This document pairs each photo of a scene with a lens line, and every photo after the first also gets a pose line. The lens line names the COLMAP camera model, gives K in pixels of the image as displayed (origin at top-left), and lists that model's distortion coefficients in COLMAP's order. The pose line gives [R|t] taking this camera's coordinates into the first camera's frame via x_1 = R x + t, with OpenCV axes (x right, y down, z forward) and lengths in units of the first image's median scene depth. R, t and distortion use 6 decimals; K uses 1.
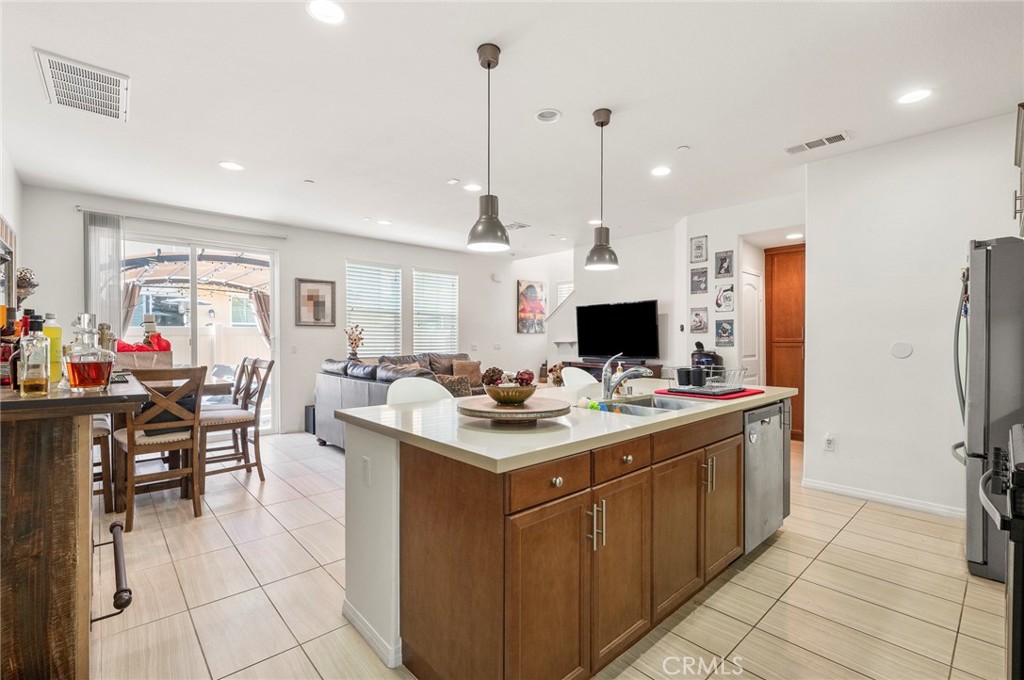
lens RADIAL K [[454.6, 0, 512.0], [0, 454.6, 340.0], [0, 0, 1]] dist [-0.000084, -0.000281]
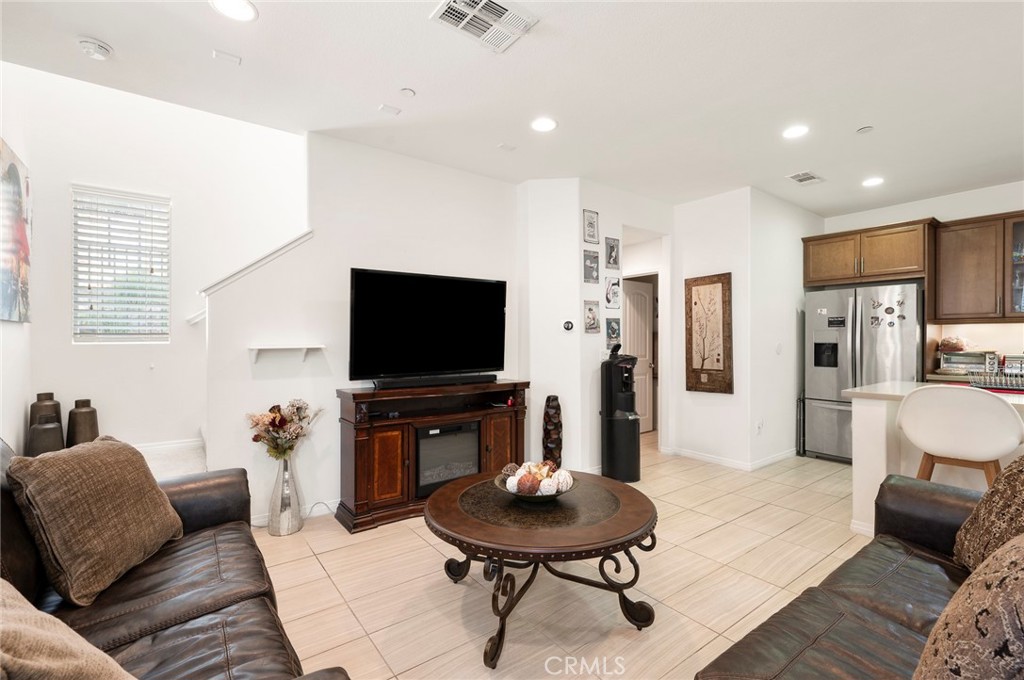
lens RADIAL K [[454.6, 0, 512.0], [0, 454.6, 340.0], [0, 0, 1]] dist [-0.000084, -0.000281]
pose [[0.102299, -0.002423, 0.994751, -0.353933], [0.002643, 0.999994, 0.002164, -0.004866], [-0.994750, 0.002408, 0.102305, 0.963985]]
